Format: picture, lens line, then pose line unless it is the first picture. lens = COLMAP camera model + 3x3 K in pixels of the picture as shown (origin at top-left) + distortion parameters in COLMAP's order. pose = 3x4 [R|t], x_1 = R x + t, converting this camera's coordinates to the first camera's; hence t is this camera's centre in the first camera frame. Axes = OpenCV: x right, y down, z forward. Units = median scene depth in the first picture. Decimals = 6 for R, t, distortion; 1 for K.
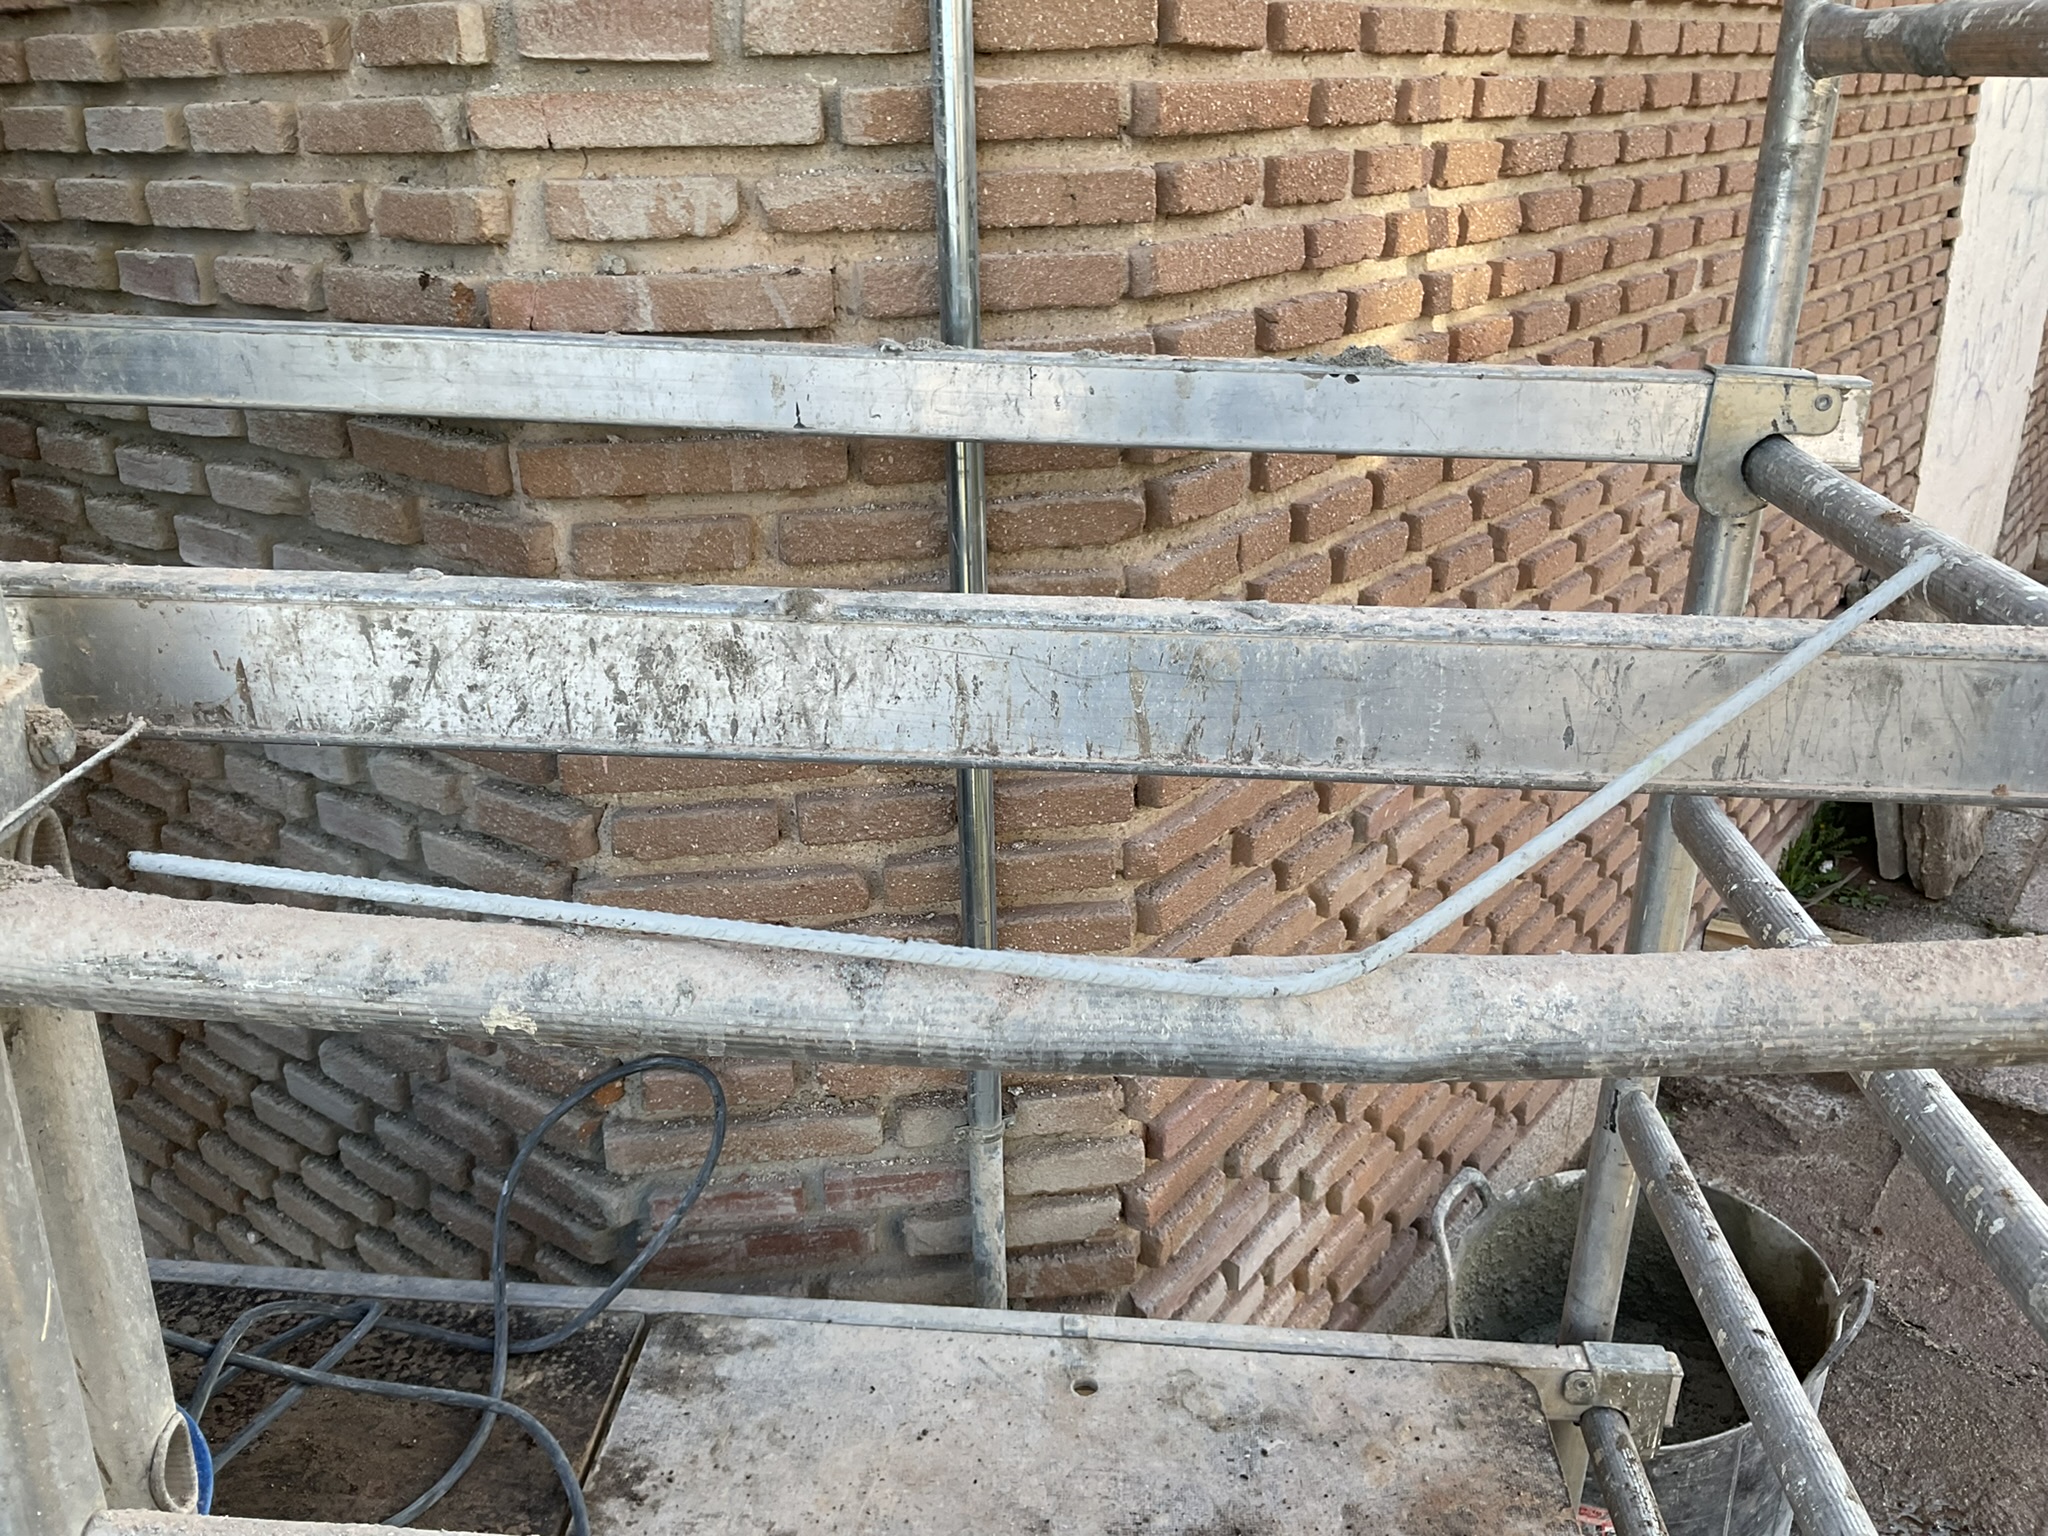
lens RADIAL K [[1711.0, 0, 1024.0], [0, 1711.0, 768.0], [0, 0, 1]] dist [0.039963, -0.039582]
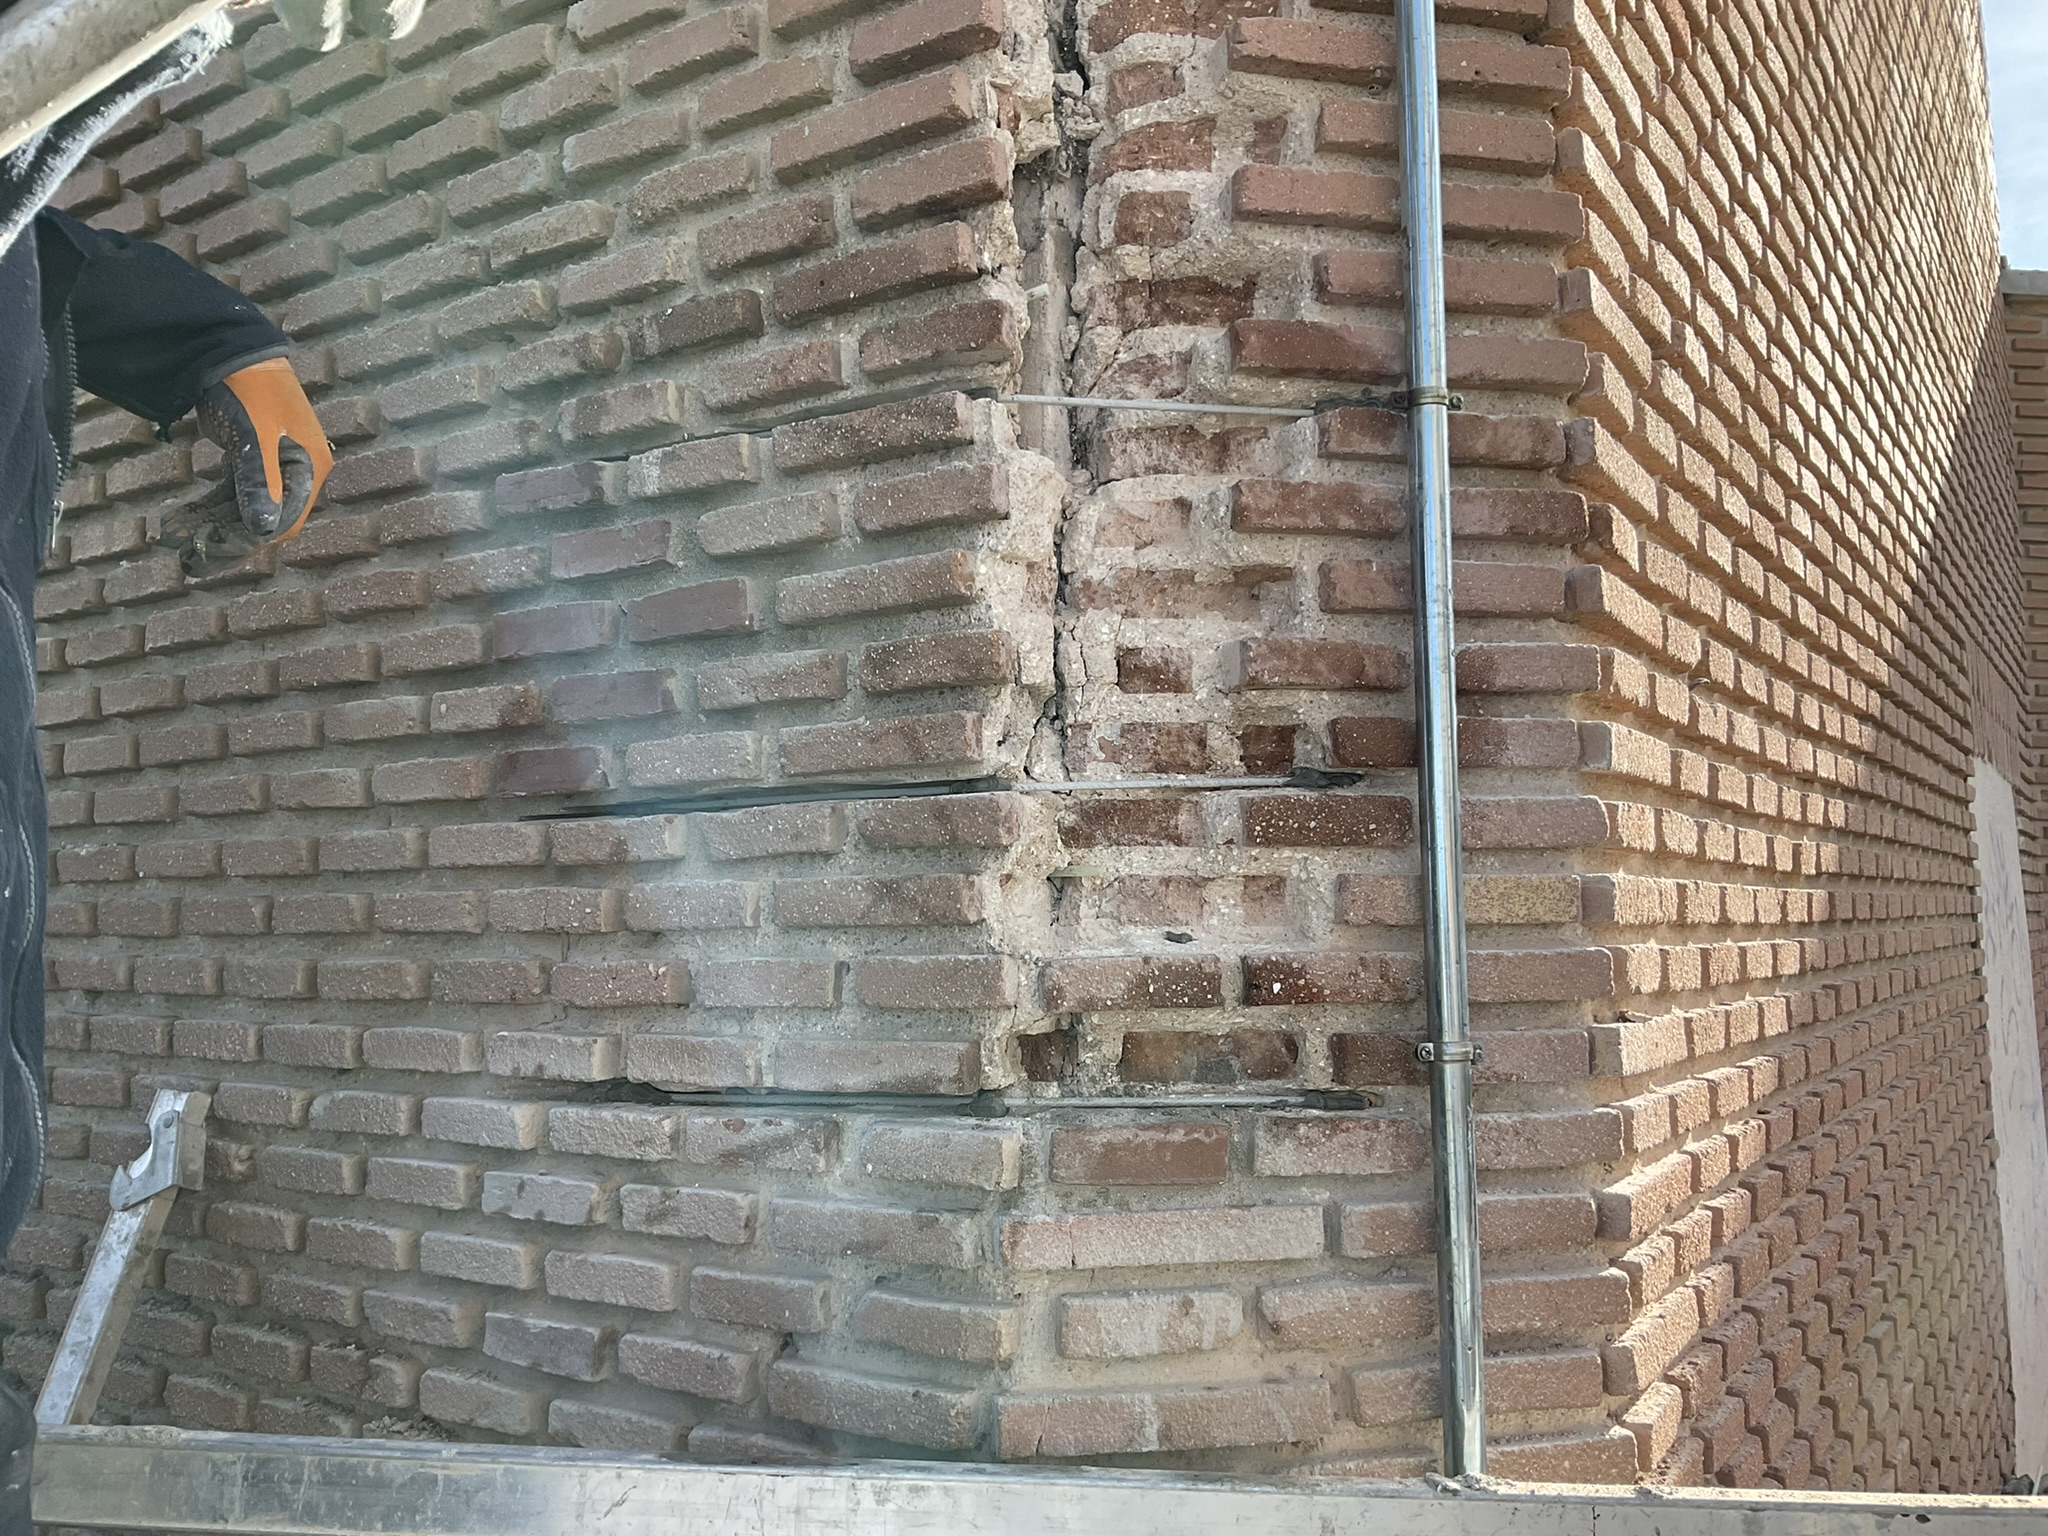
lens RADIAL K [[1711.0, 0, 1024.0], [0, 1711.0, 768.0], [0, 0, 1]] dist [0.039963, -0.039582]
pose [[0.995946, 0.020604, 0.087566, -0.389033], [0.019267, 0.901970, -0.431369, -0.187373], [-0.087870, 0.431307, 0.897916, -0.027467]]
